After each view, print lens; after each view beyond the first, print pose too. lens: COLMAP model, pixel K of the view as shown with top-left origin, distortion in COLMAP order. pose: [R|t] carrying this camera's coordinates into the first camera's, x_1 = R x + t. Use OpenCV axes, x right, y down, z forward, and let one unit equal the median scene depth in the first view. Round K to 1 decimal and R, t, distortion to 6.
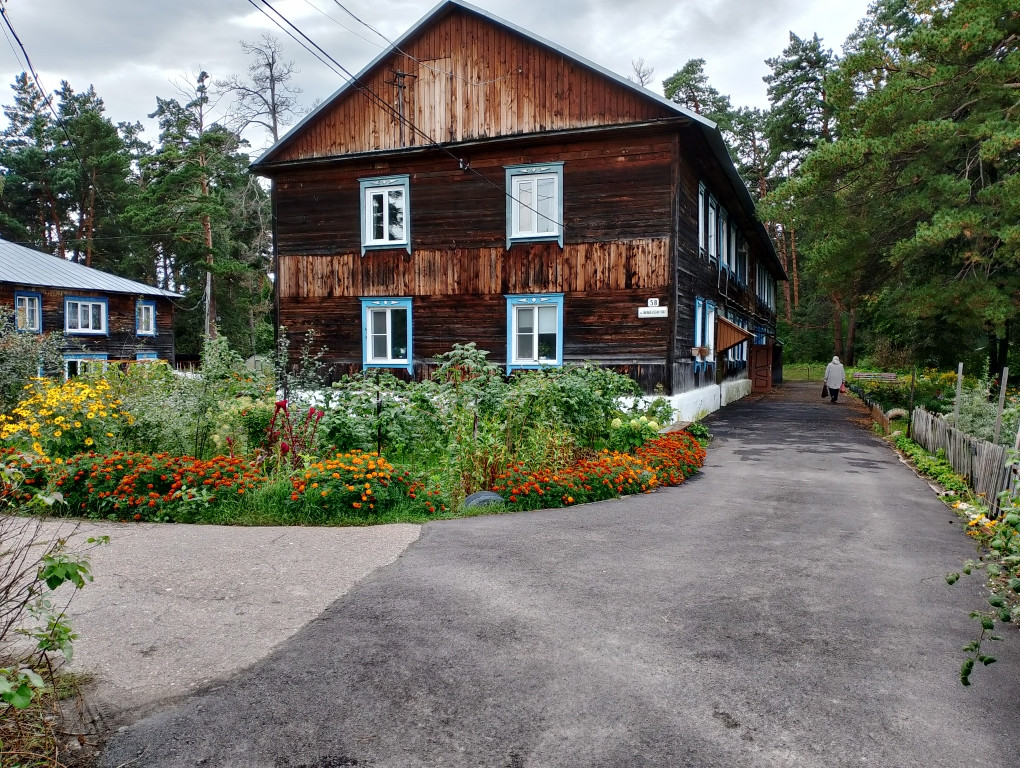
lens RADIAL K [[848.8, 0, 510.6], [0, 848.8, 397.0], [0, 0, 1]] dist [0.070581, -0.141685]
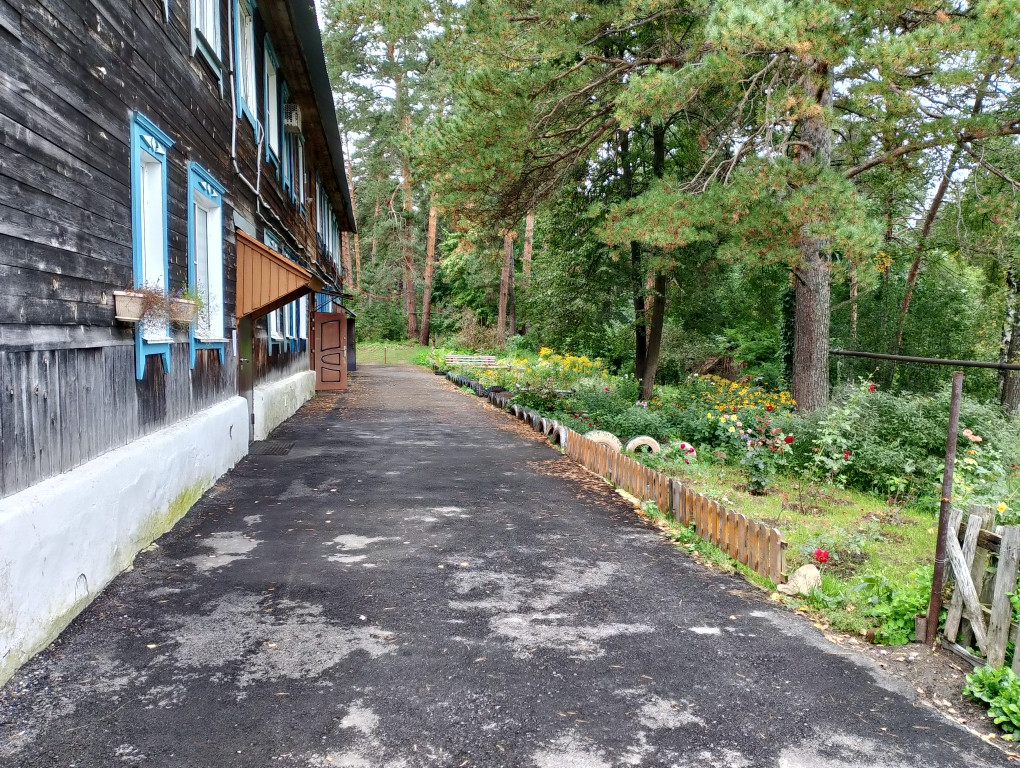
lens RADIAL K [[848.8, 0, 510.6], [0, 848.8, 397.0], [0, 0, 1]] dist [0.070581, -0.141685]
pose [[0.874051, -0.031761, 0.484796, 0.175890], [0.019448, 0.999348, 0.030408, -0.027203], [-0.485445, -0.017149, 0.874099, 0.645533]]
